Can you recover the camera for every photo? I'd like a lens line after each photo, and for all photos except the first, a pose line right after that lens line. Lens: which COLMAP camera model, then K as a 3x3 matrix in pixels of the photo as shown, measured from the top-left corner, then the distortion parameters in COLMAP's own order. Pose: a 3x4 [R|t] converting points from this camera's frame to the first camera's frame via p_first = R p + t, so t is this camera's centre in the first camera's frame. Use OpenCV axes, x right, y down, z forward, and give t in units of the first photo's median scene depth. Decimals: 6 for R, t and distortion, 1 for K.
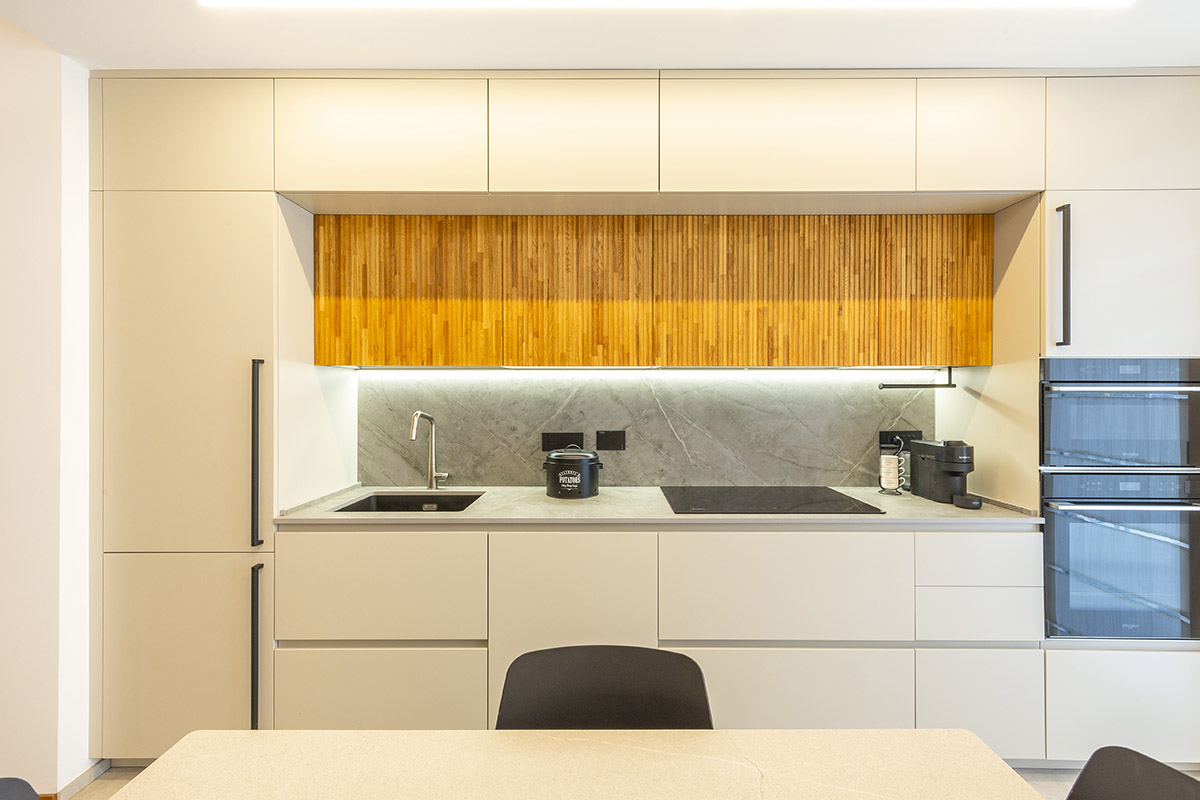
lens RADIAL K [[493.4, 0, 599.5], [0, 493.4, 402.7], [0, 0, 1]] dist [-0.002575, -0.000269]
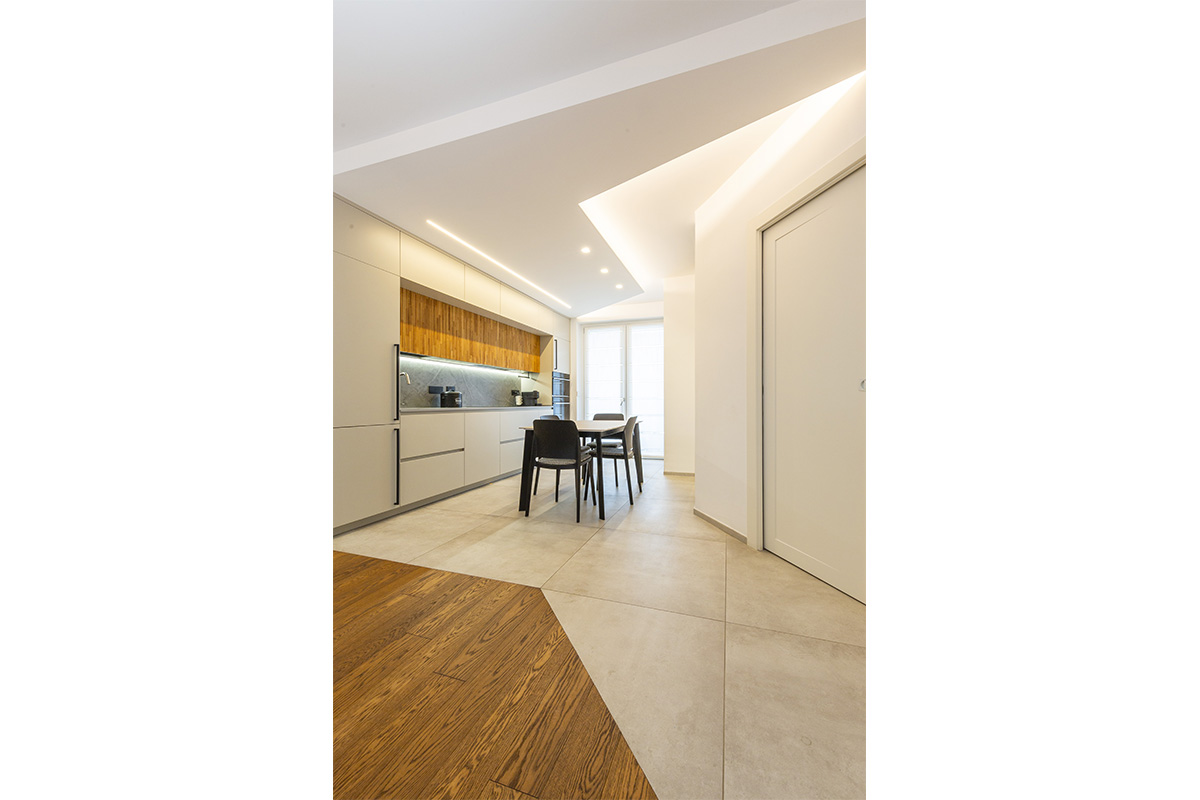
lens RADIAL K [[338.1, 0, 595.7], [0, 338.1, 404.7], [0, 0, 1]] dist [0.000968, -0.000012]
pose [[0.367854, -0.004974, 0.929870, -1.645581], [0.004385, 0.999984, 0.003614, 0.180589], [-0.929873, 0.002748, 0.367870, -0.466713]]
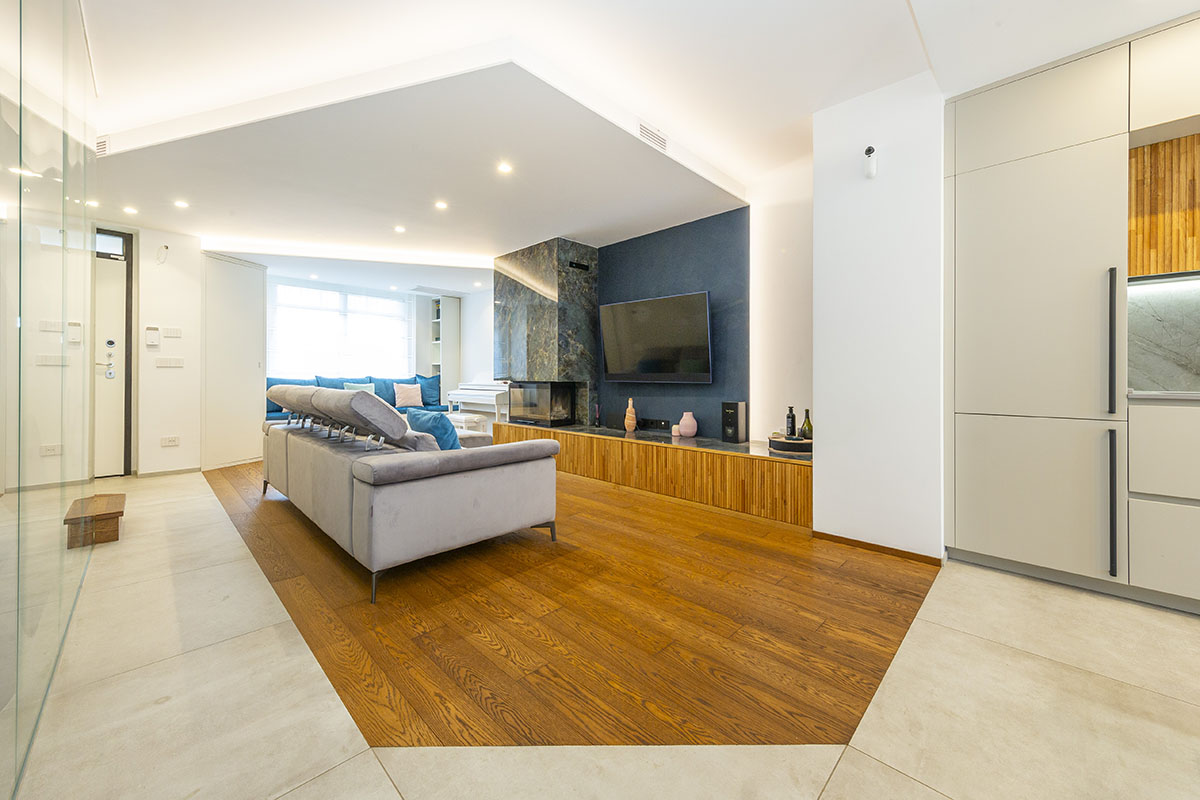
lens RADIAL K [[454.8, 0, 608.3], [0, 454.8, 379.7], [0, 0, 1]] dist [-0.000046, 0.000216]
pose [[0.708375, 0.006439, -0.705806, -0.684058], [-0.006889, 0.999974, 0.002208, 0.179036], [0.705802, 0.003298, 0.708401, -0.658724]]
